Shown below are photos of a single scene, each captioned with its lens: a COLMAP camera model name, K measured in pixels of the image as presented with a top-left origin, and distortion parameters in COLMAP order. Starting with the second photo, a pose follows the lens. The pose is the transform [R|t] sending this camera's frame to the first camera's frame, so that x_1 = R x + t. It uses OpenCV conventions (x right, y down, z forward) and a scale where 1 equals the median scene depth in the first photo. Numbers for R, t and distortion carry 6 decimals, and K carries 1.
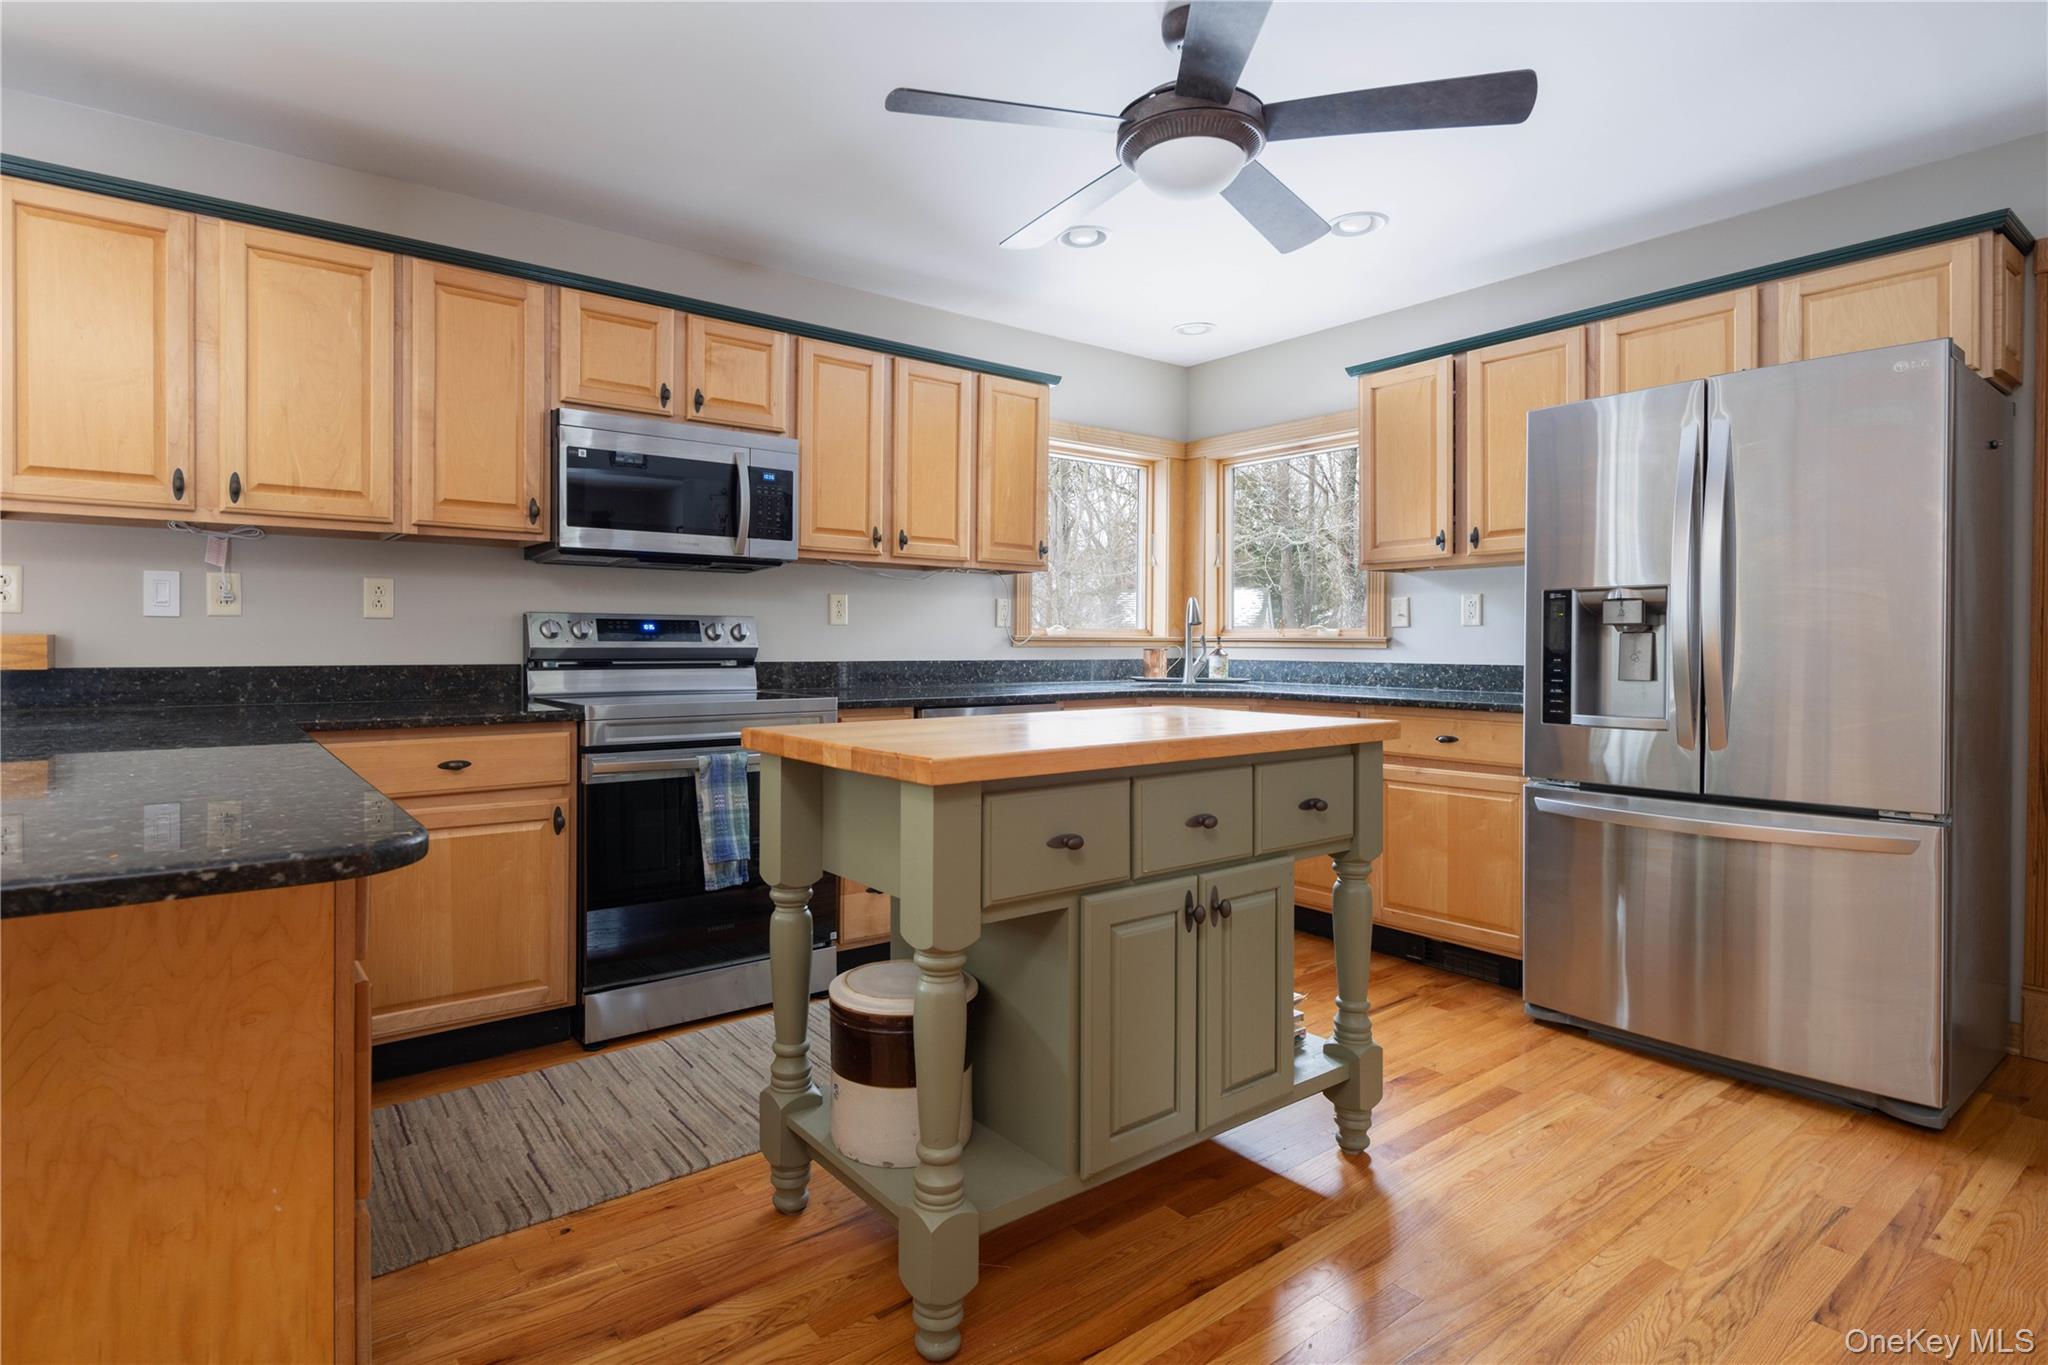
lens RADIAL K [[1000.1, 0, 1020.9], [0, 1000.1, 650.9], [0, 0, 1]] dist [-0.002660, -0.000593]
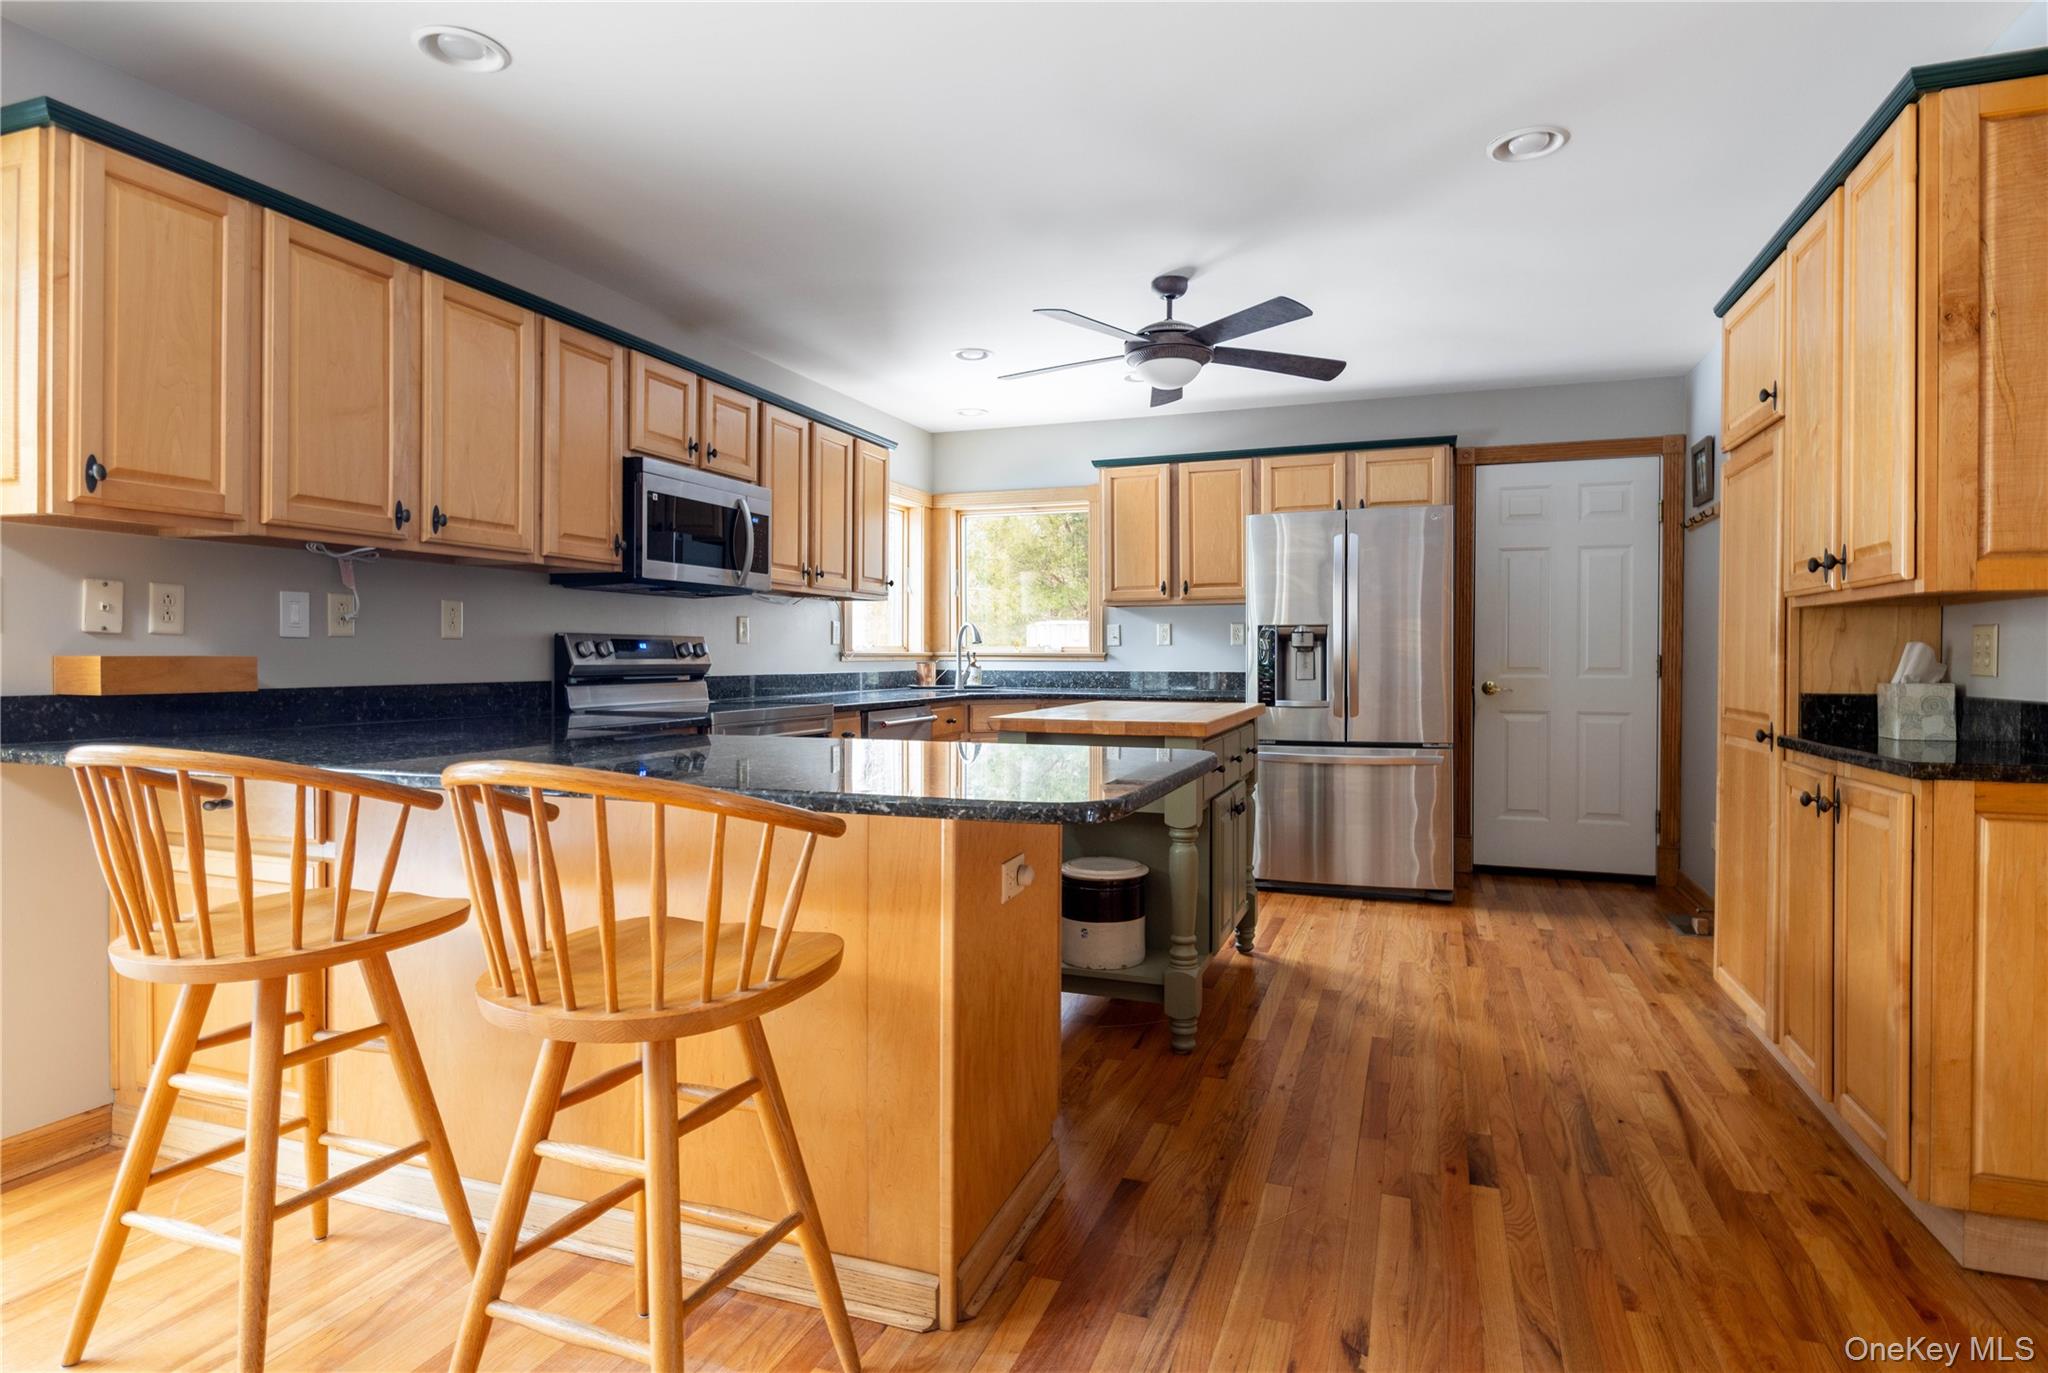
lens RADIAL K [[1039.2, 0, 1030.2], [0, 1039.2, 659.5], [0, 0, 1]] dist [-0.001700, -0.000379]
pose [[0.846147, -0.004891, 0.532927, -0.630762], [0.006349, 0.999979, -0.000902, -0.005112], [-0.532912, 0.004147, 0.846161, -0.217925]]
